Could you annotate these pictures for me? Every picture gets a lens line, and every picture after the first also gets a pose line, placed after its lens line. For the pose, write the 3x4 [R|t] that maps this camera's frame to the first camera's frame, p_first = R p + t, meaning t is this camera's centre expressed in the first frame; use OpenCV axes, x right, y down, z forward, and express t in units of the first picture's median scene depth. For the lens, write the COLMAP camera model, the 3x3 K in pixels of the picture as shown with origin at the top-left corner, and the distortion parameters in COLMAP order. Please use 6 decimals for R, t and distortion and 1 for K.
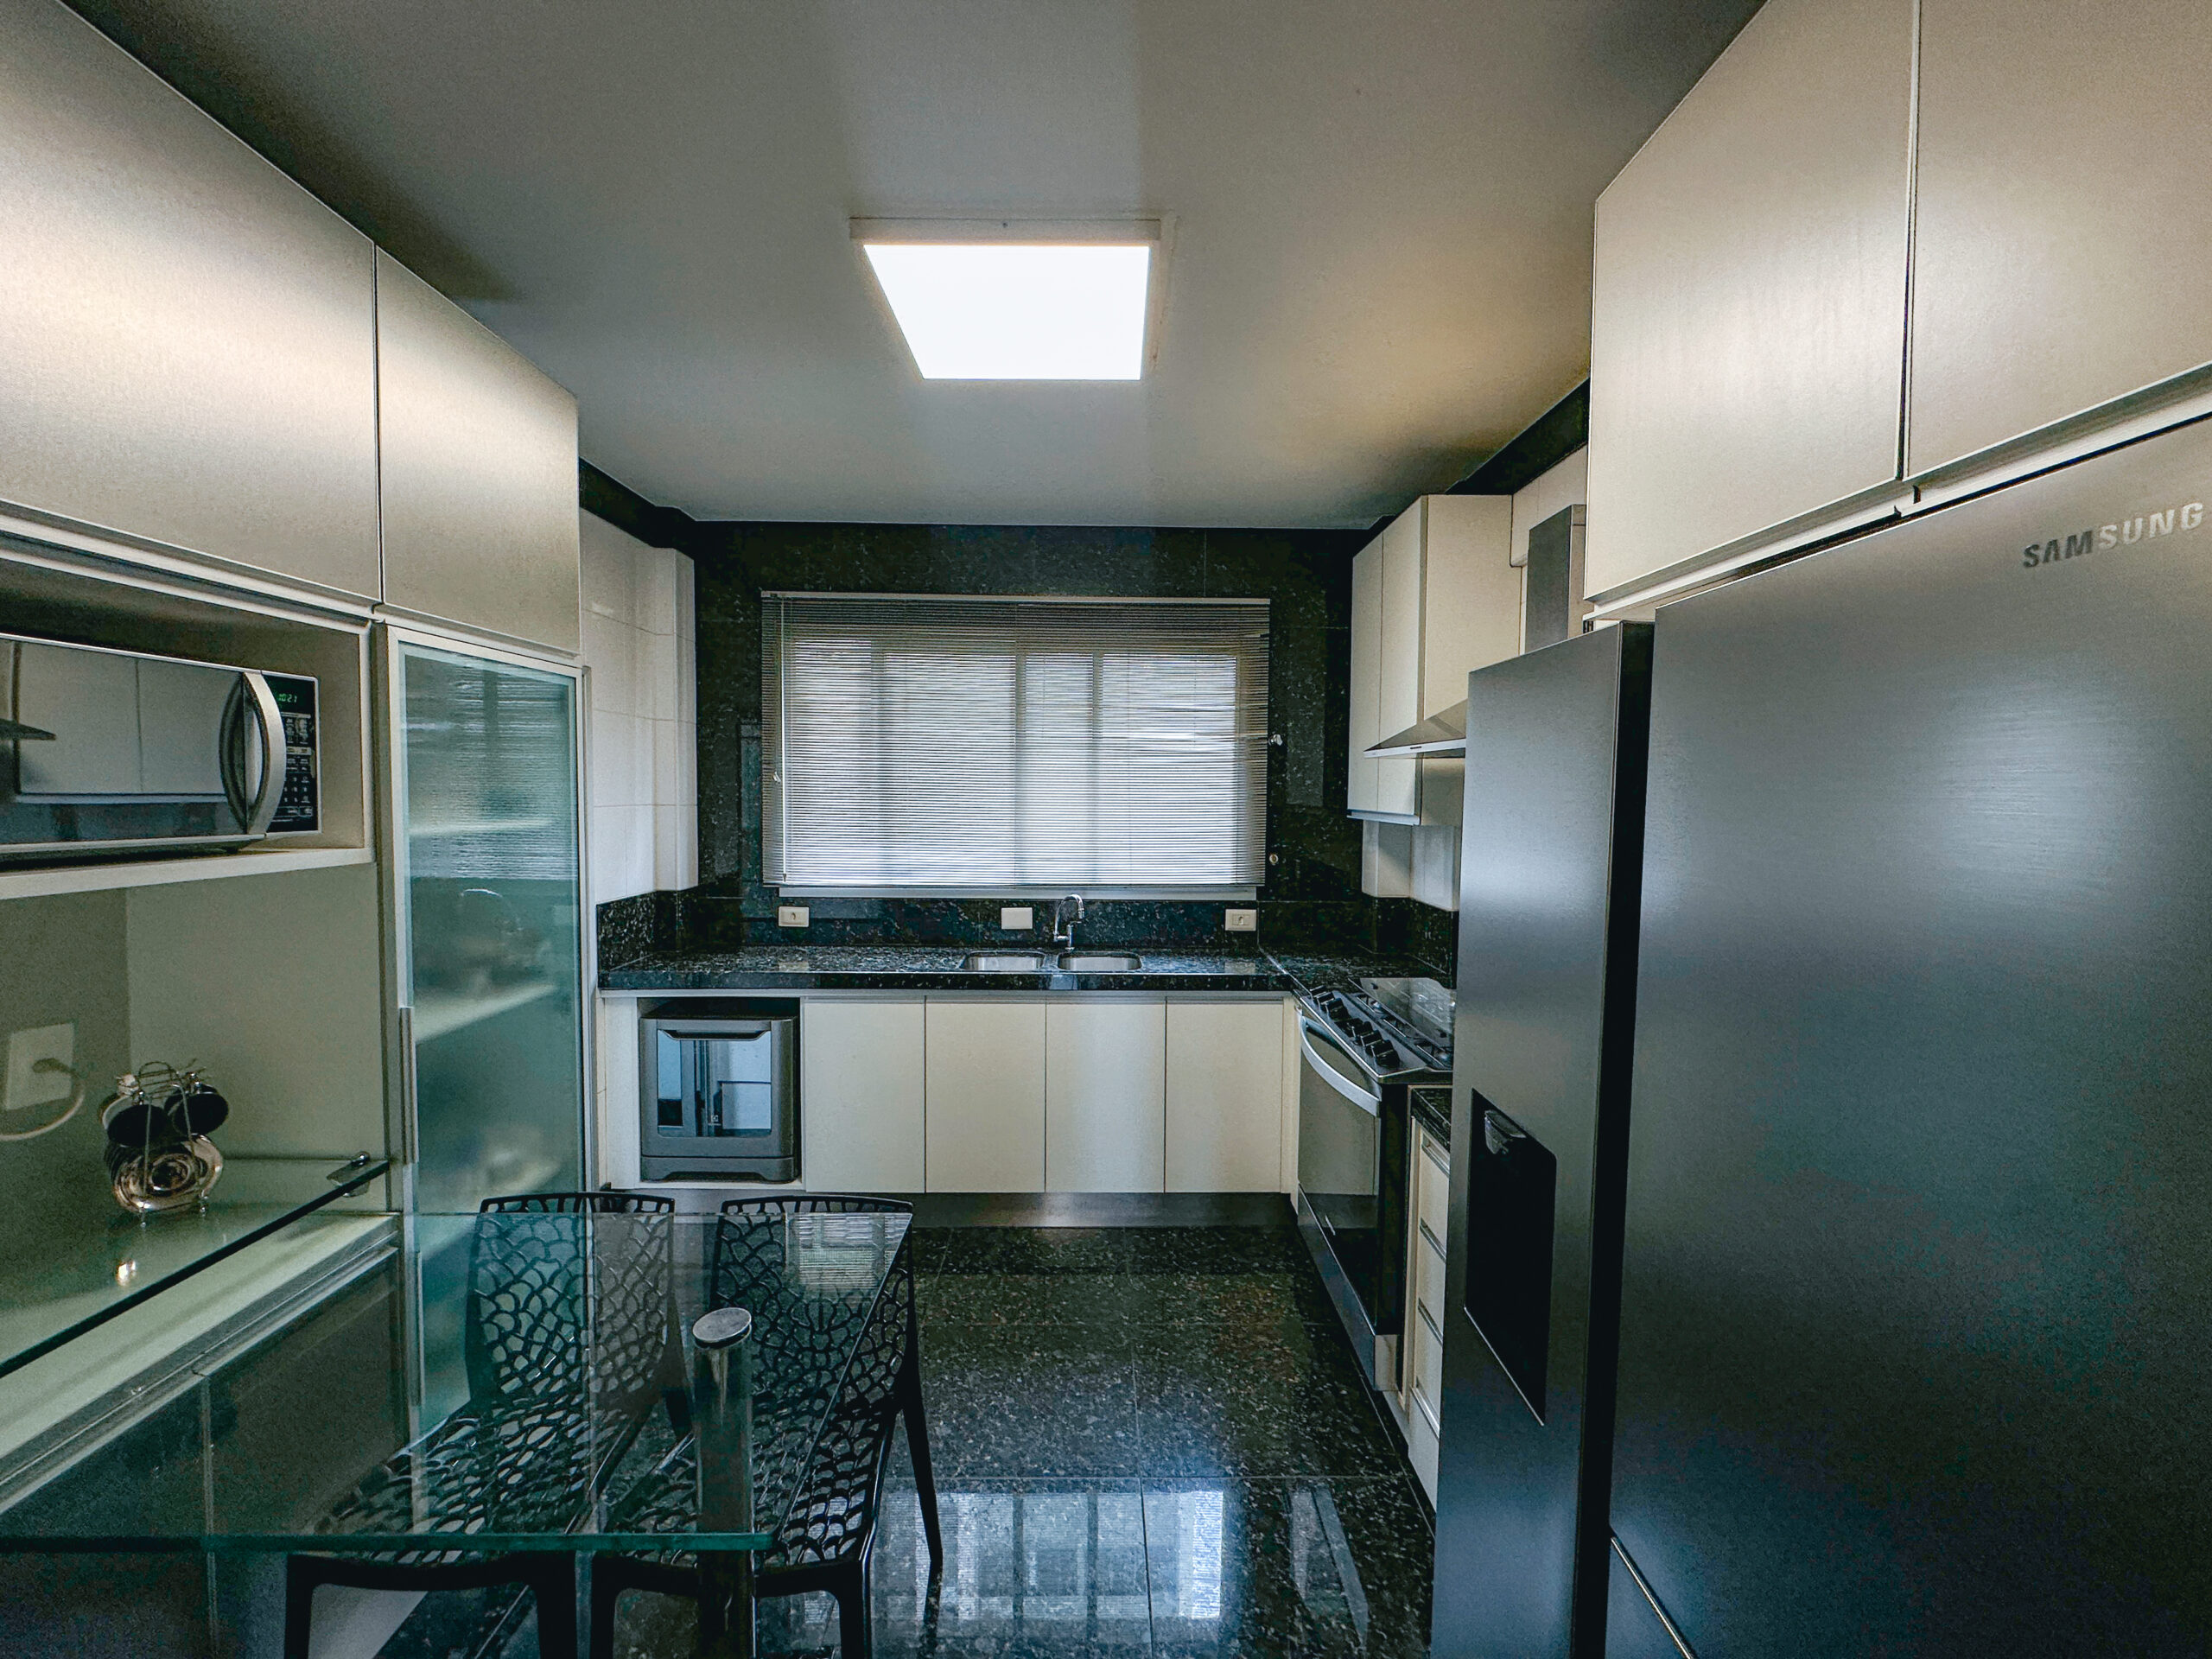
lens RADIAL K [[886.2, 0, 1108.2], [0, 886.2, 831.1], [0, 0, 1]] dist [0.000364, 0.000020]
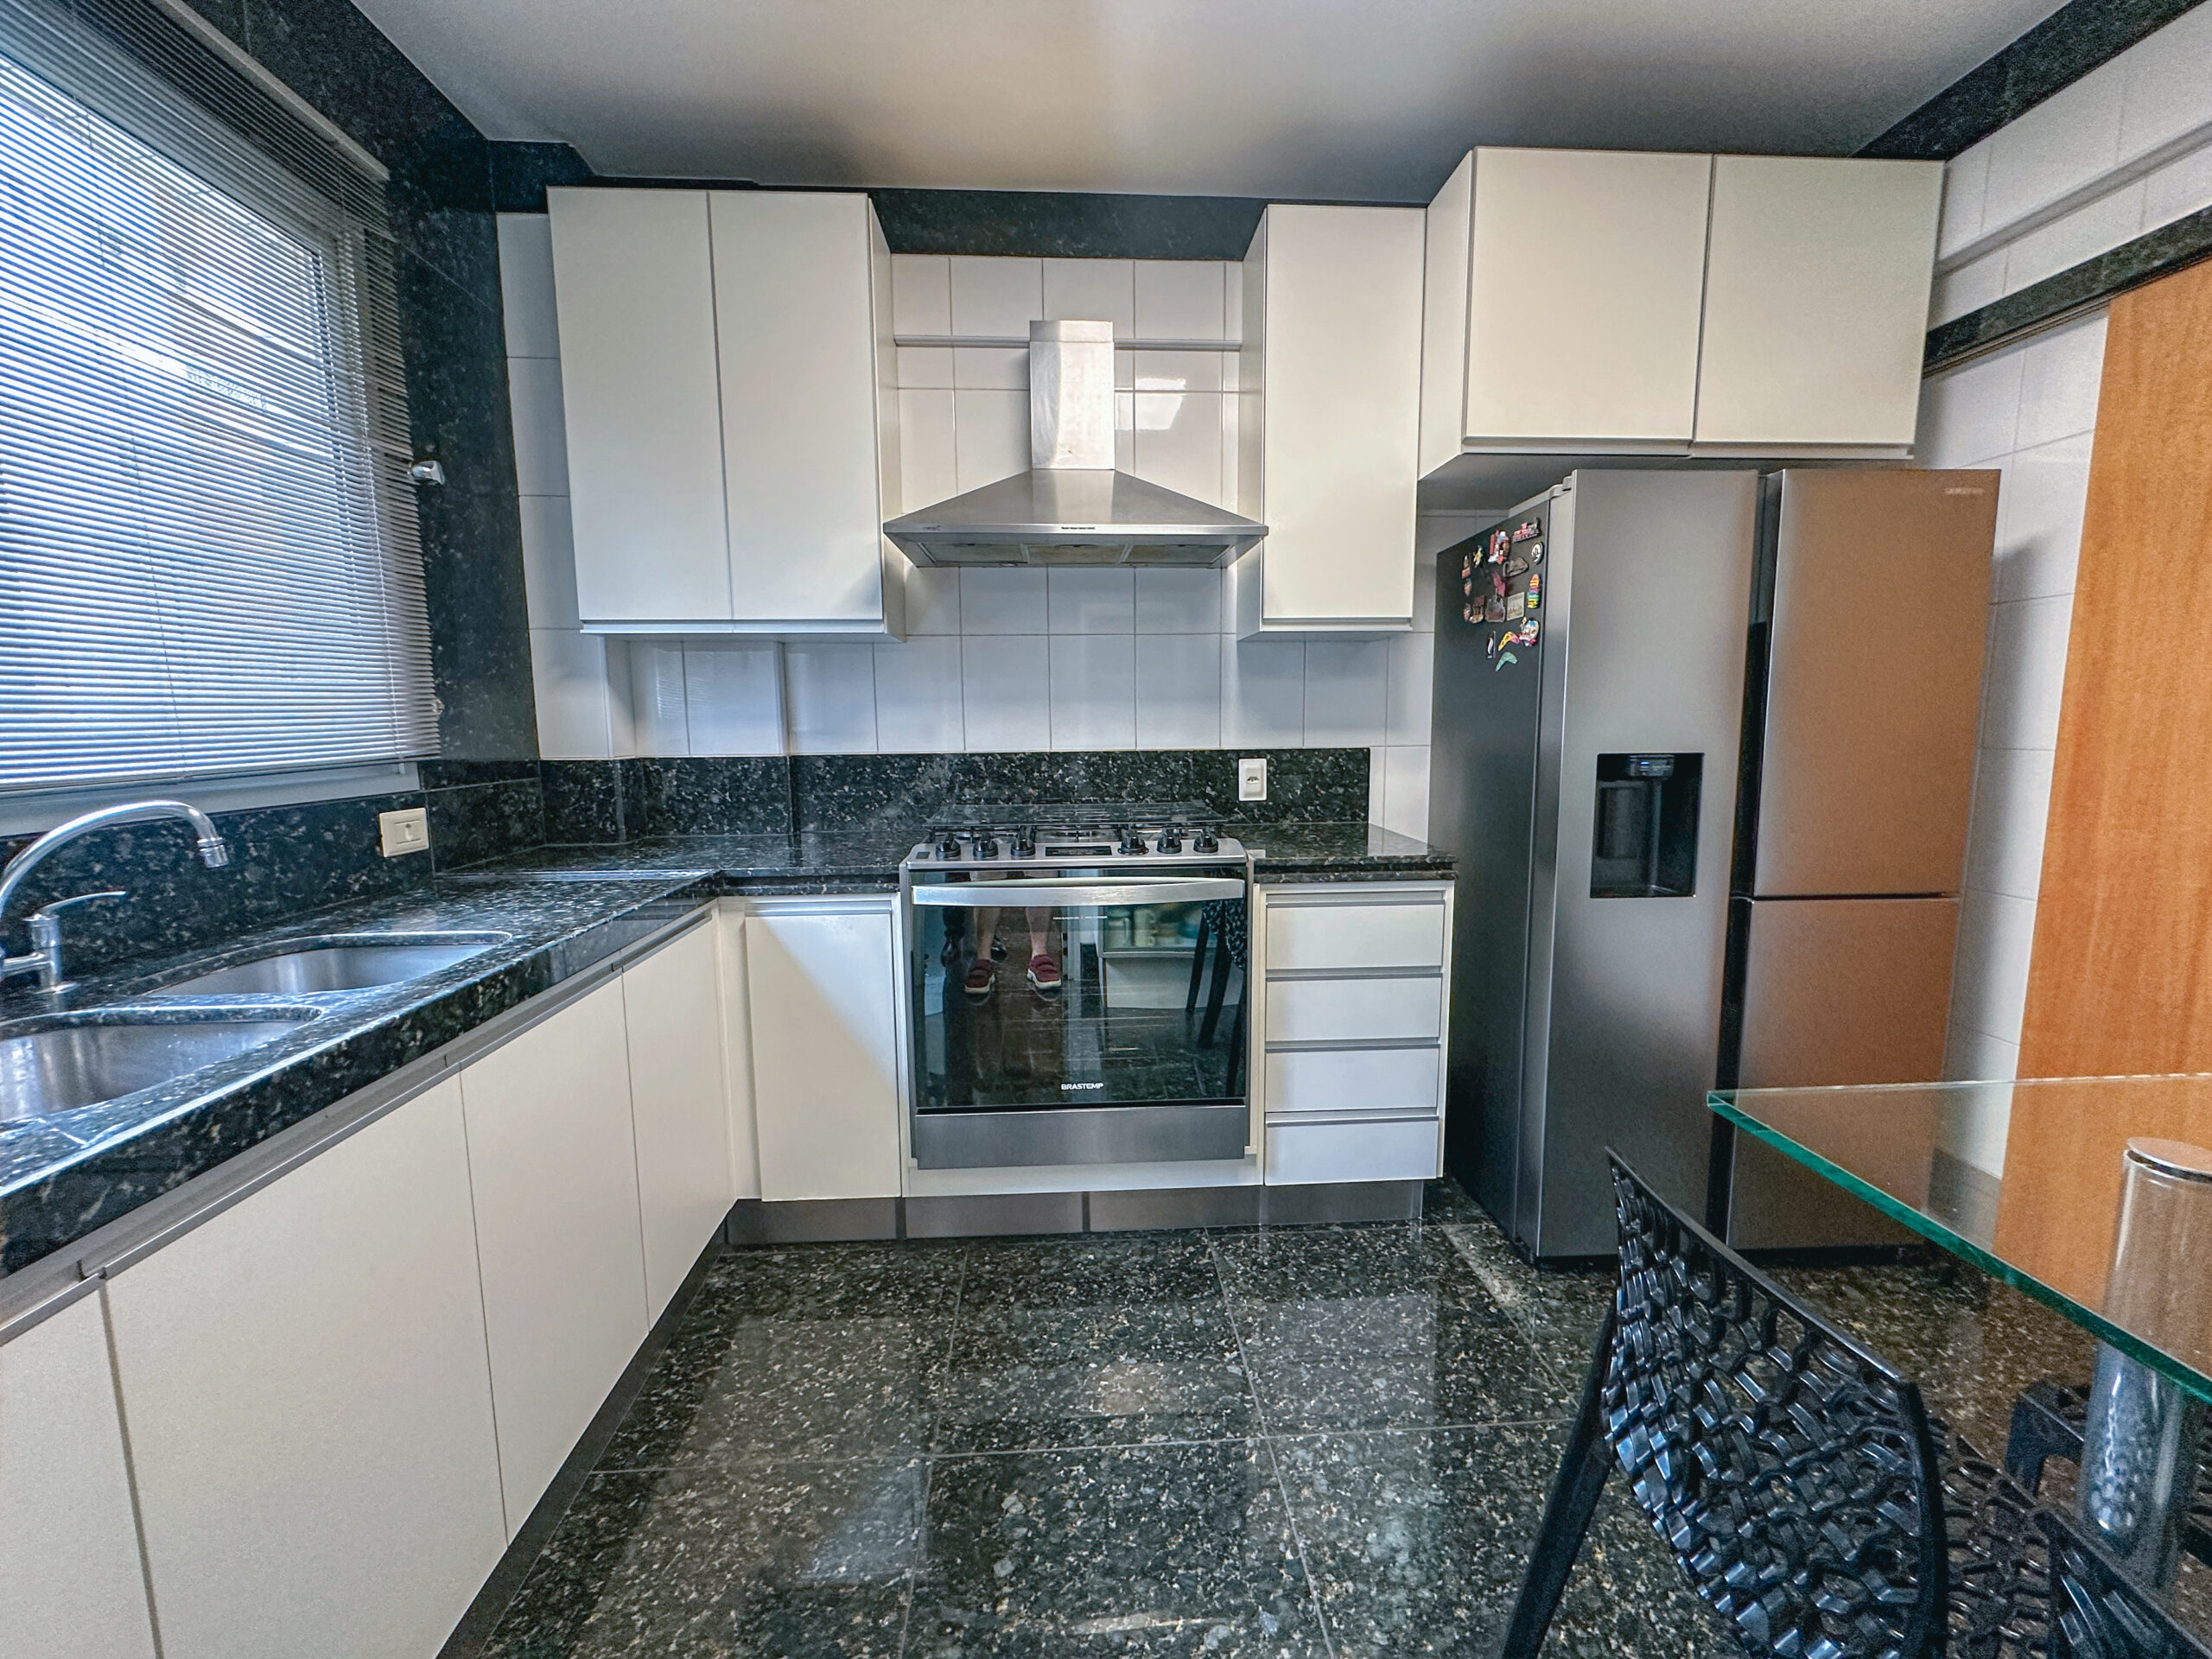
lens RADIAL K [[894.5, 0, 1106.0], [0, 894.5, 829.5], [0, 0, 1]] dist [-0.002514, -0.000277]
pose [[-0.041573, -0.132250, 0.990344, -0.424869], [0.055657, 0.989355, 0.134455, 0.063572], [-0.997584, 0.060709, -0.033770, 0.739651]]
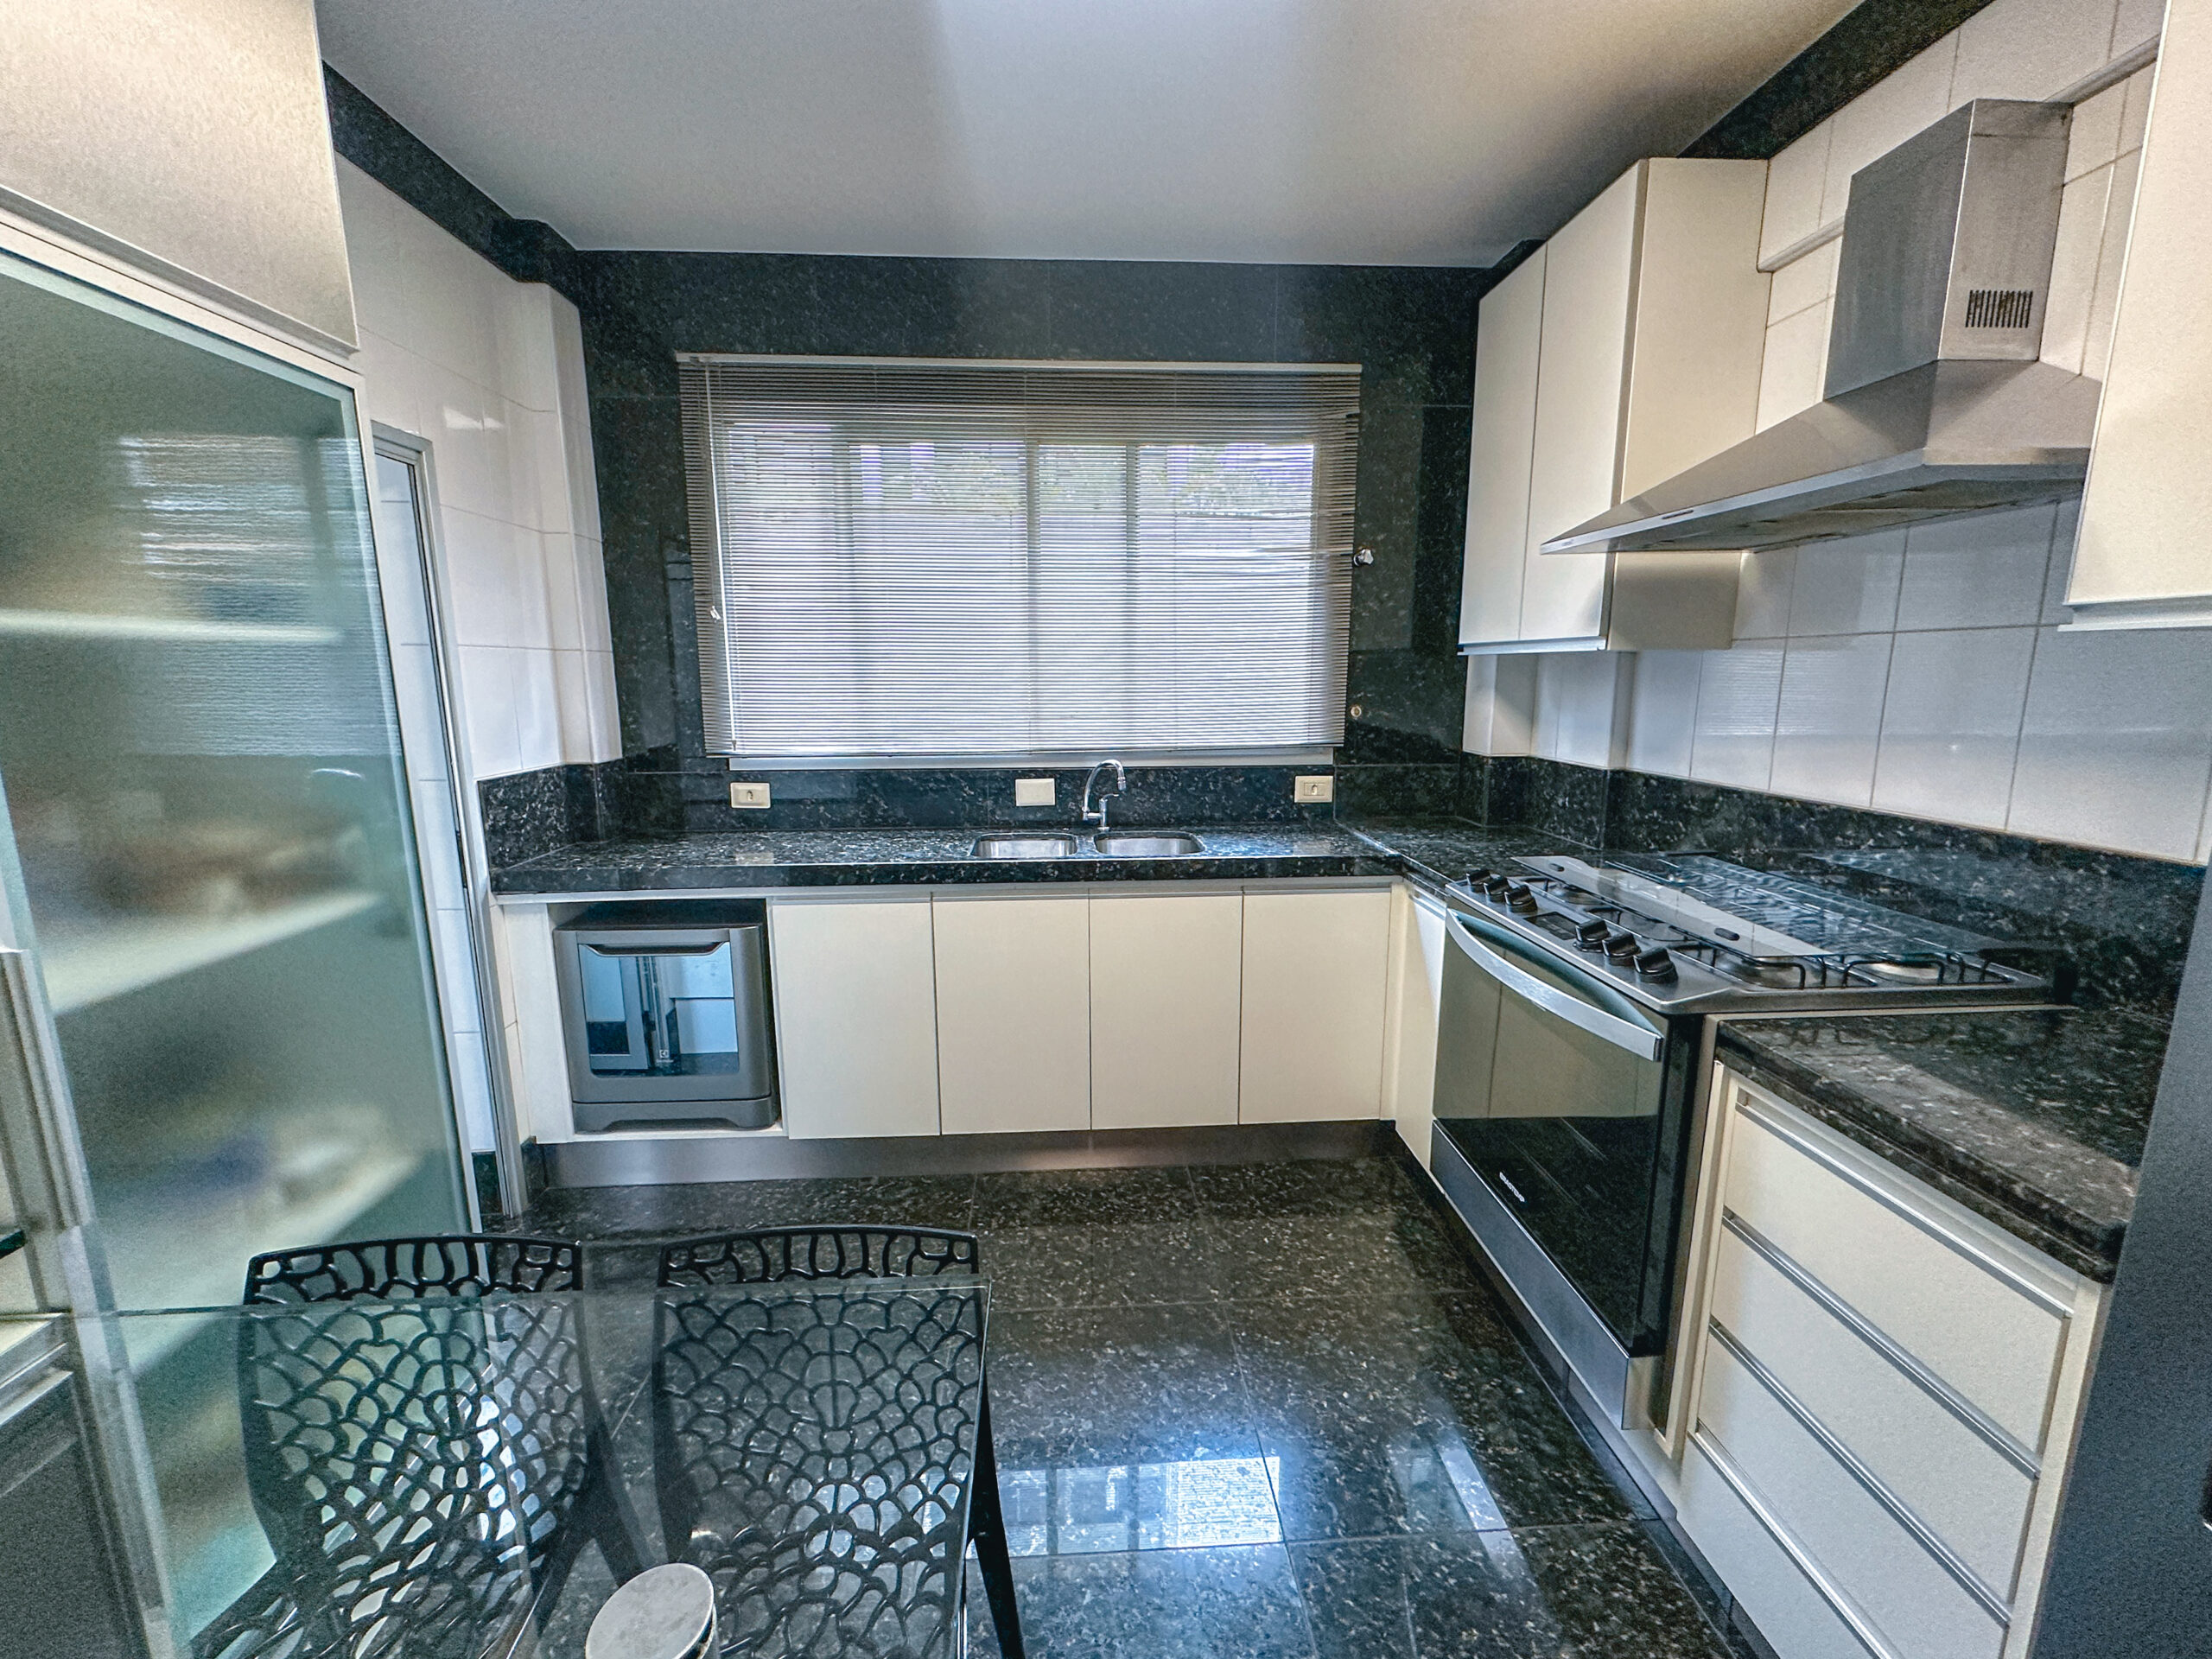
lens RADIAL K [[894.5, 0, 1106.0], [0, 894.5, 829.5], [0, 0, 1]] dist [-0.002514, -0.000277]
pose [[0.999060, -0.020572, 0.038160, -0.083416], [0.015537, 0.991673, 0.127838, 0.035431], [-0.040472, -0.127125, 0.991061, 0.233653]]
